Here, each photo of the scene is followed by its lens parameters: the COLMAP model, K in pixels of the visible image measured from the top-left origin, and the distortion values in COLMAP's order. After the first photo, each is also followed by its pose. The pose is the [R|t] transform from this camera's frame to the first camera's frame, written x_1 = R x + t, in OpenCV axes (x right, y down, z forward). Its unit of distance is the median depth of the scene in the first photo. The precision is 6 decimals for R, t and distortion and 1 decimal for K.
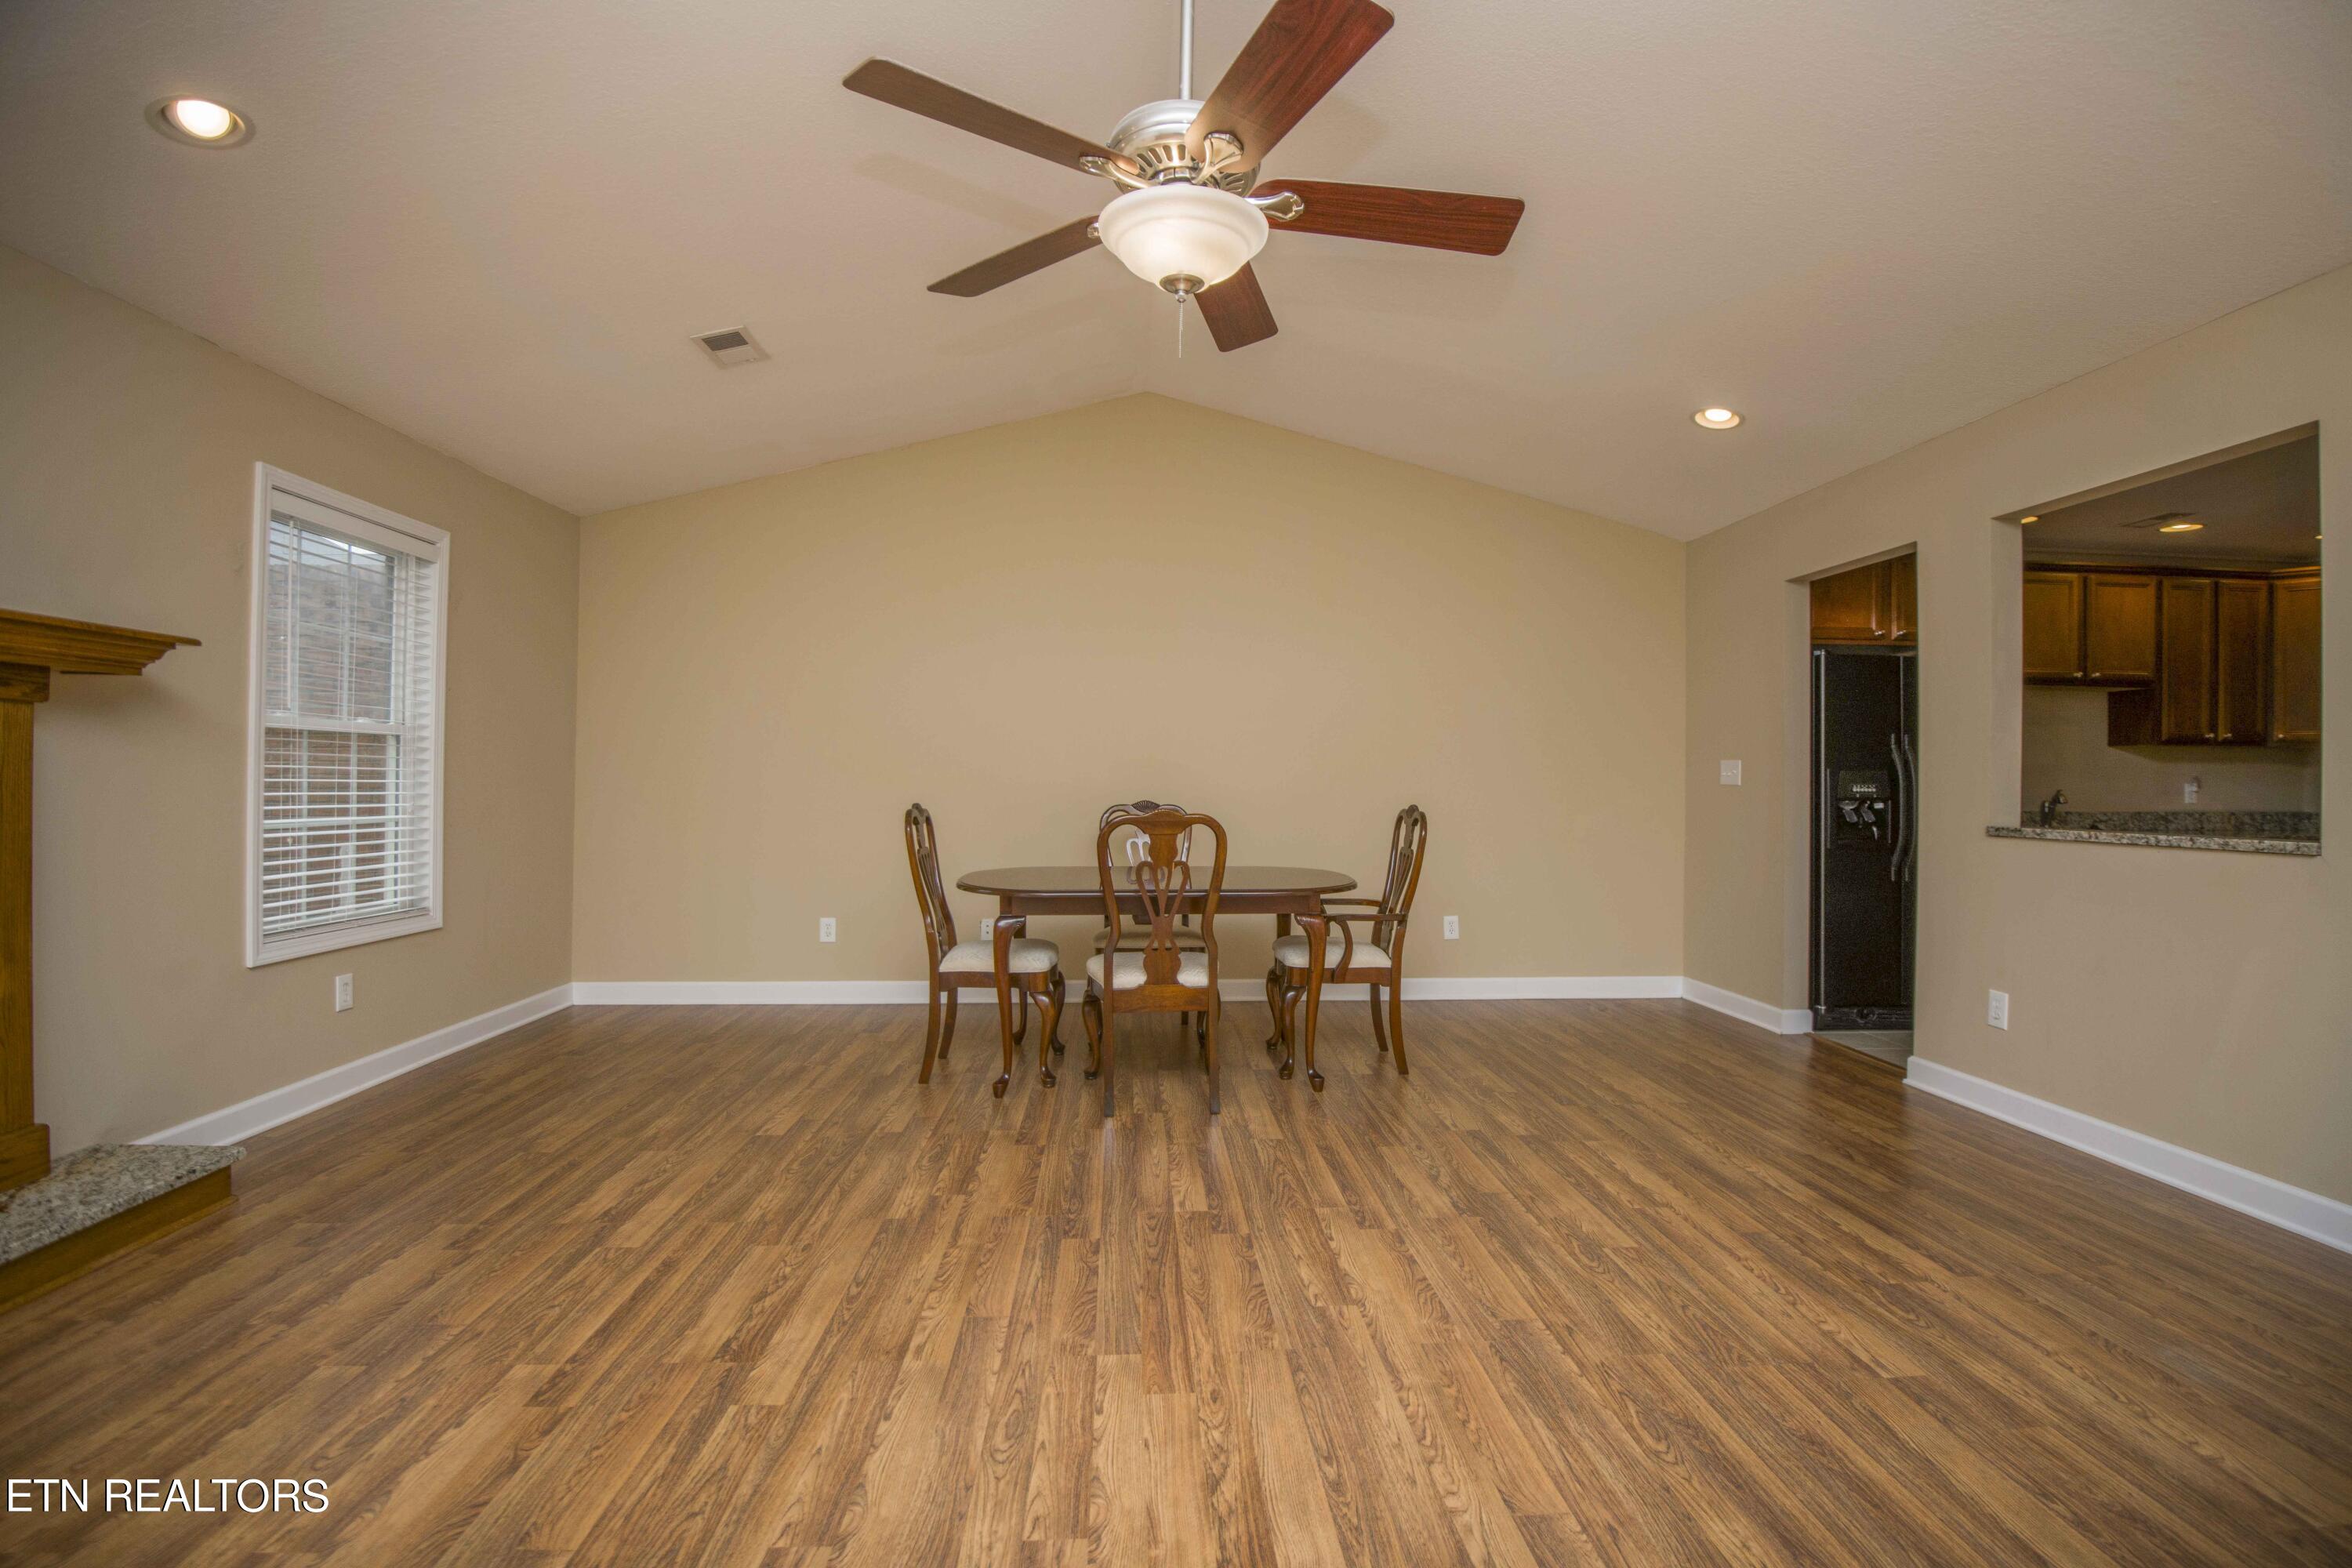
lens RADIAL K [[1074.6, 0, 1192.8], [0, 1074.6, 792.6], [0, 0, 1]] dist [-0.014487, -0.013475]
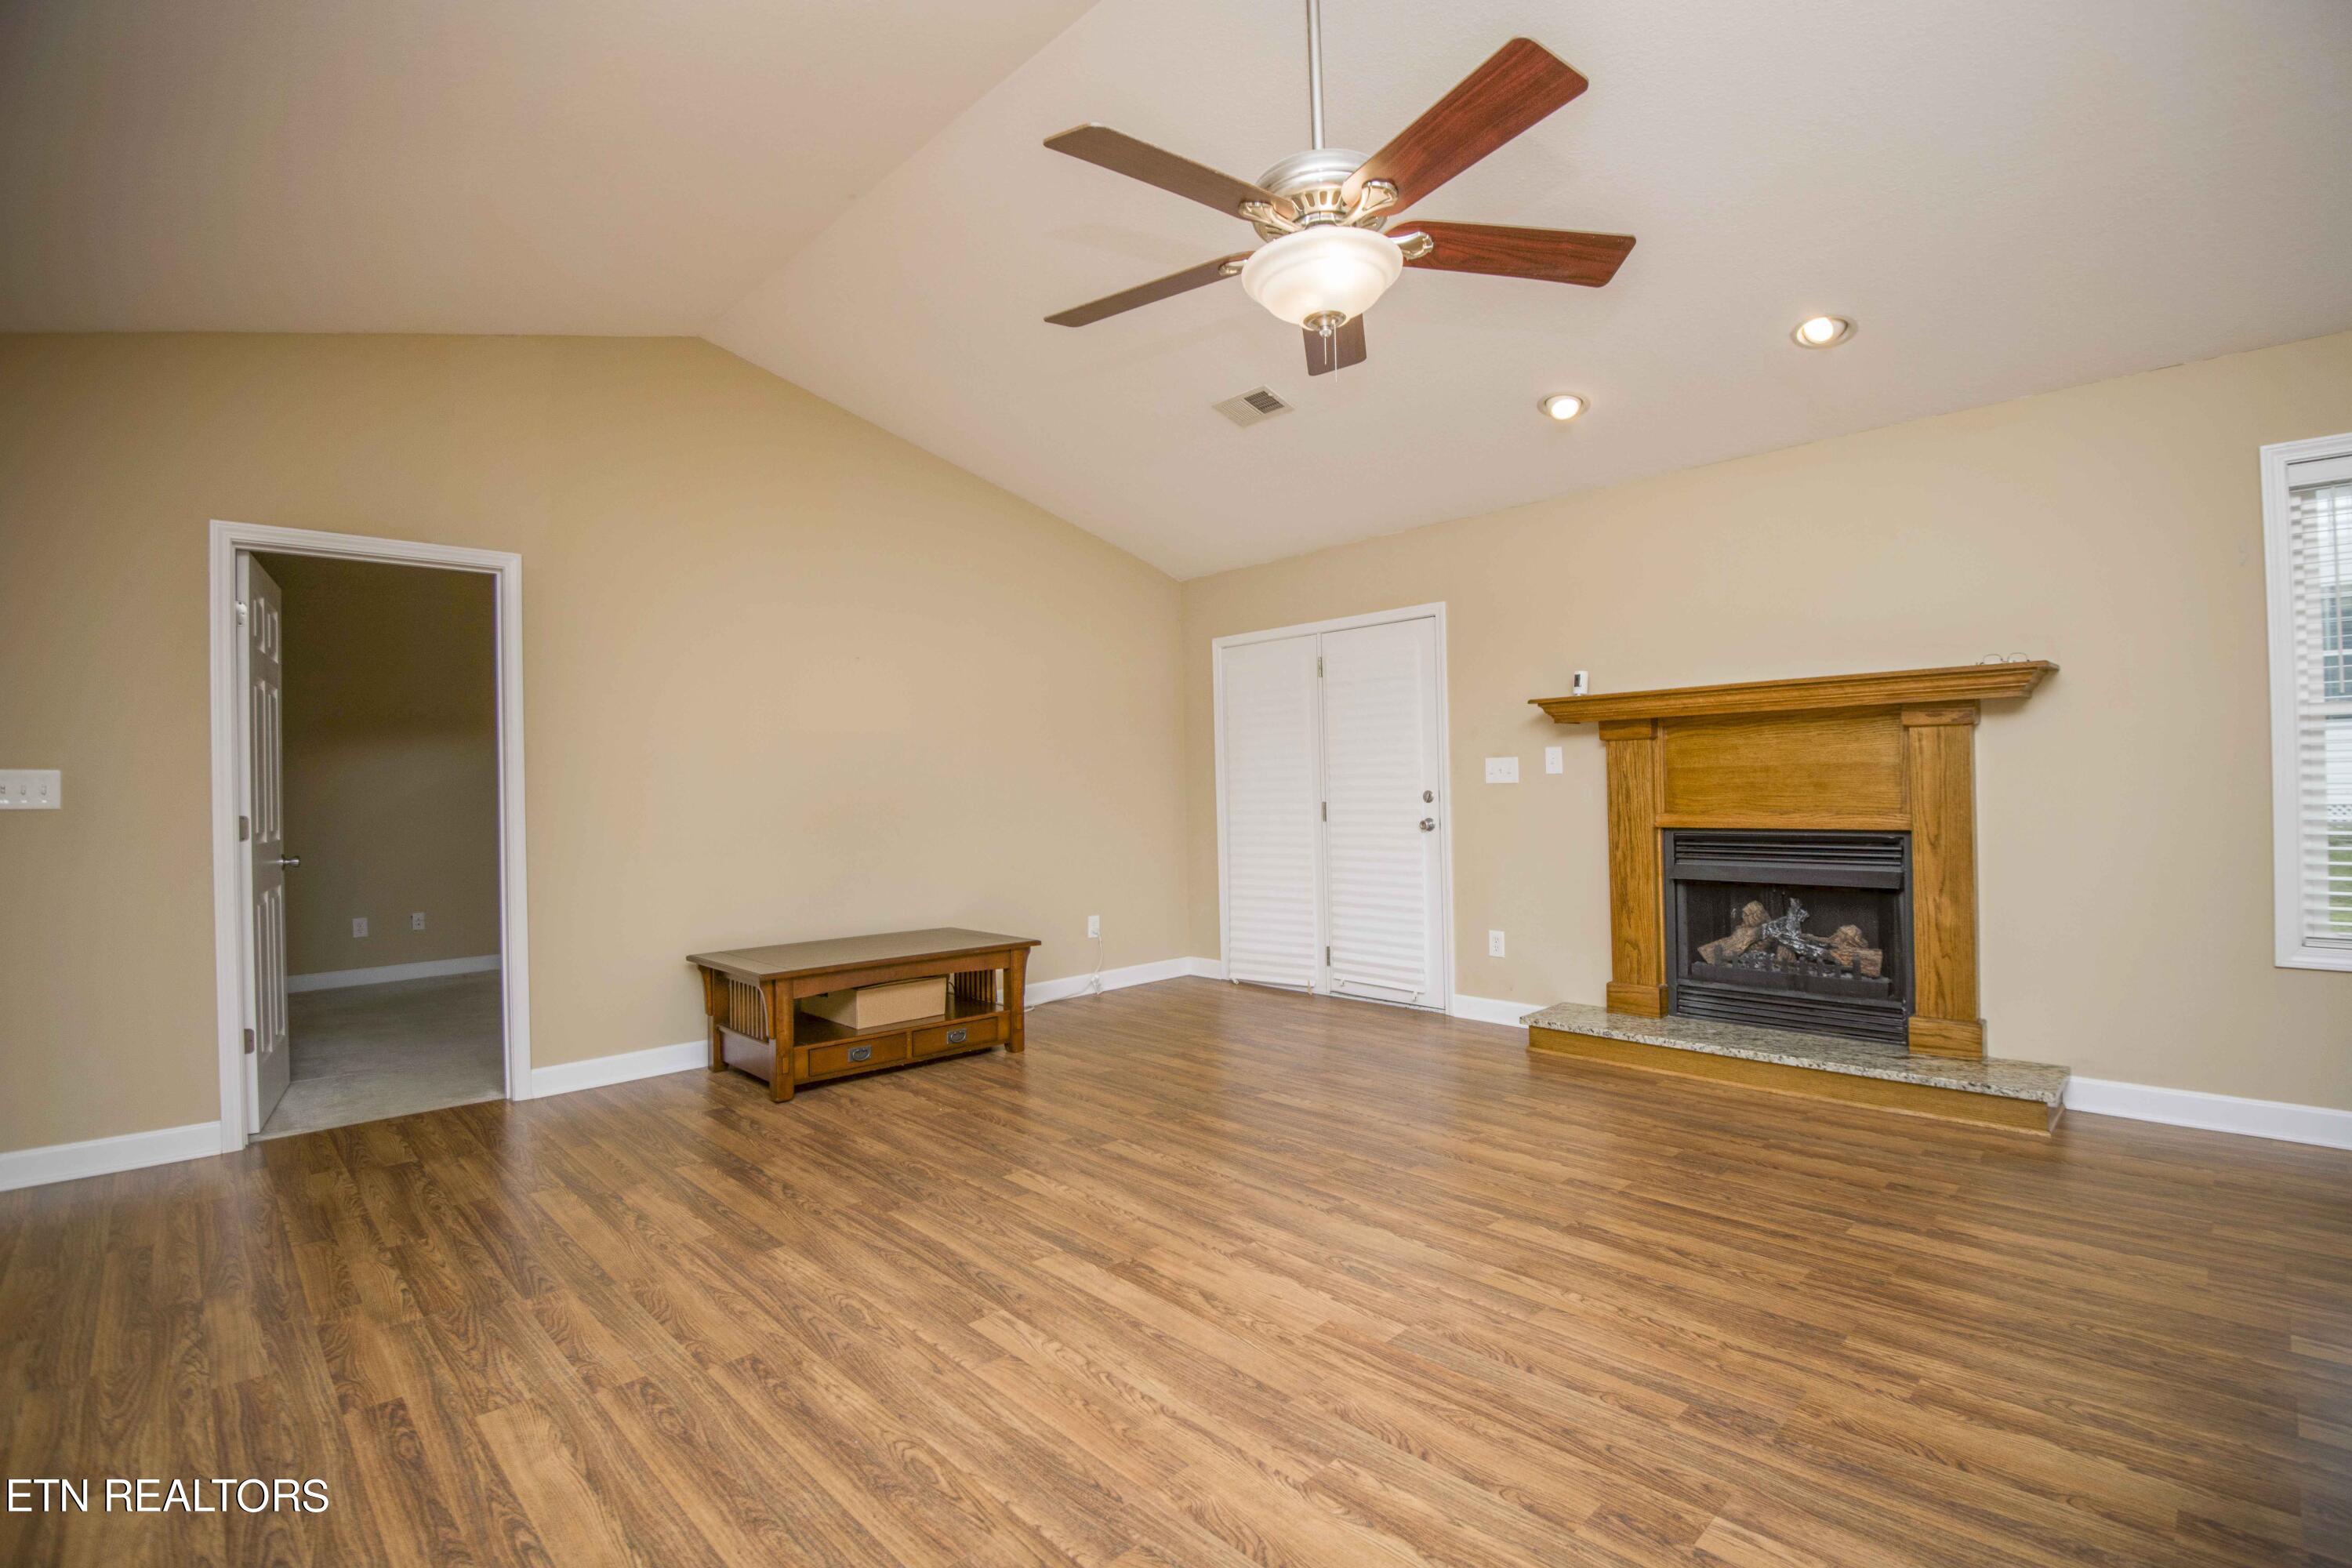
lens RADIAL K [[1074.6, 0, 1200.8], [0, 1074.6, 776.2], [0, 0, 1]] dist [-0.014487, -0.013475]
pose [[-0.752124, 0.002567, -0.659017, 0.621788], [0.008299, 0.999950, -0.005576, -0.016758], [0.658969, -0.009663, -0.752108, 1.348952]]
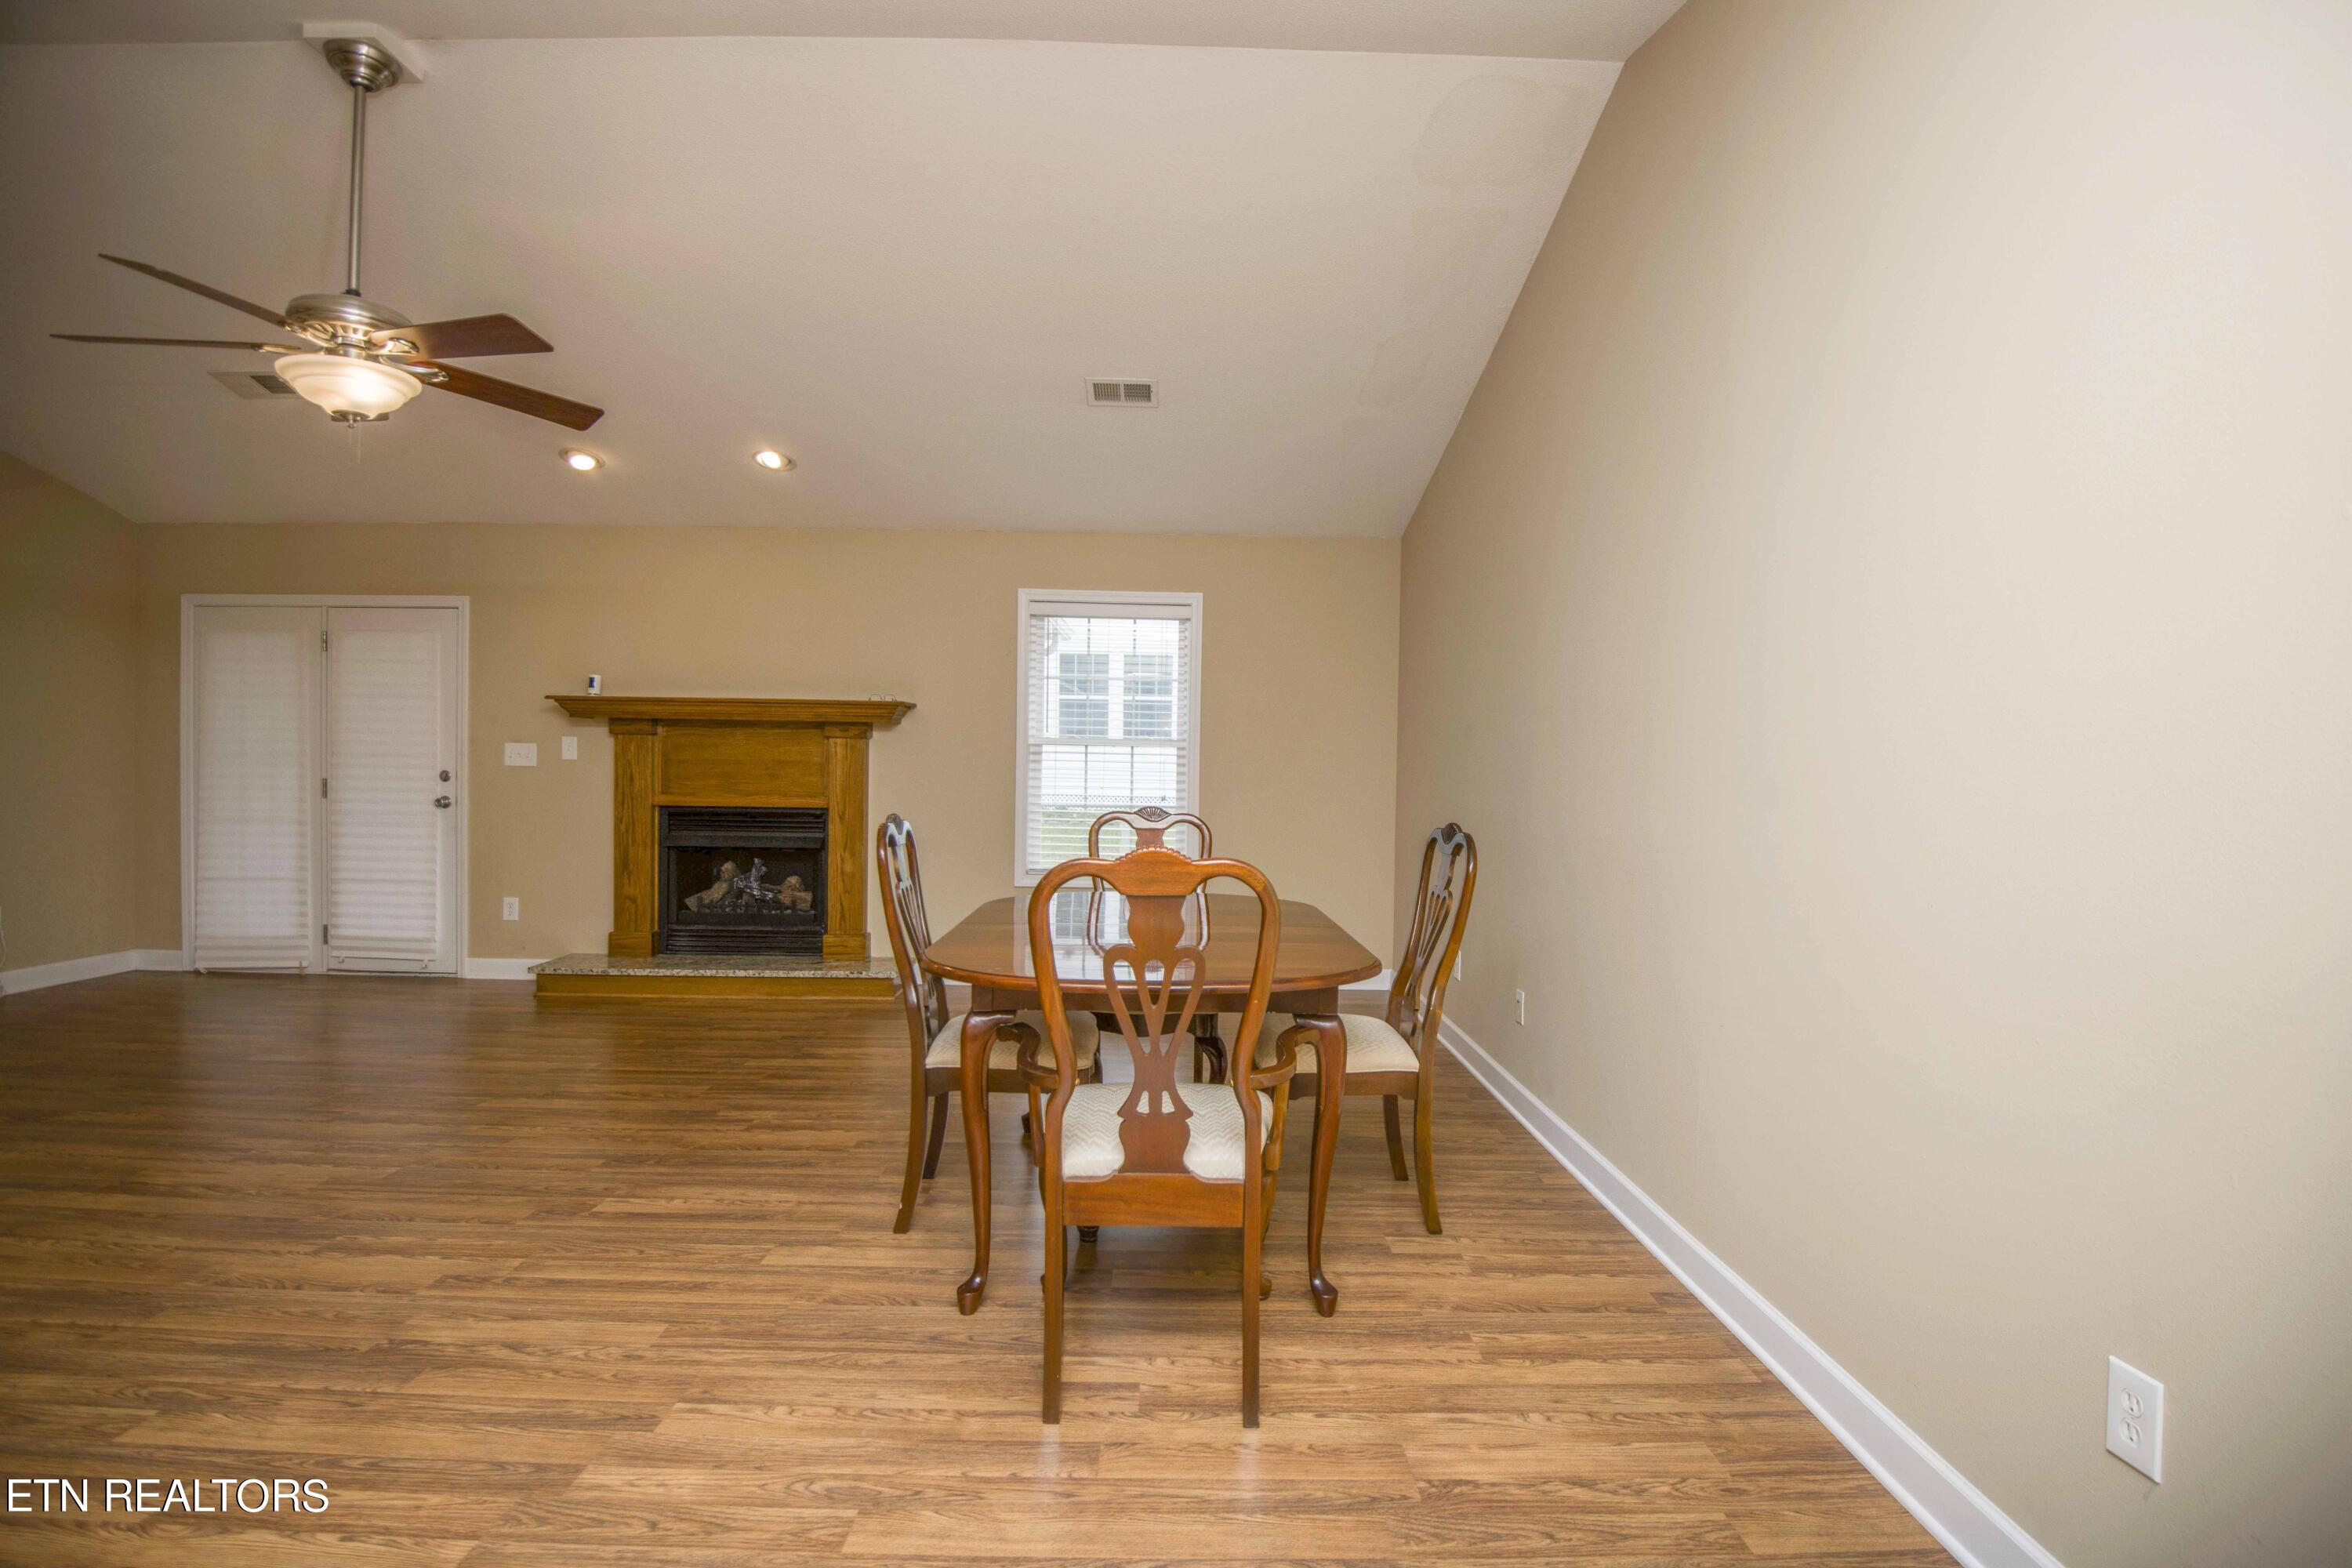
lens RADIAL K [[1074.6, 0, 1175.7], [0, 1074.6, 780.3], [0, 0, 1]] dist [-0.014487, -0.013475]
pose [[-0.053670, 0.002894, -0.998555, 1.036364], [-0.026402, 0.999642, 0.004316, -0.025859], [0.998210, 0.026595, -0.053574, 1.701425]]
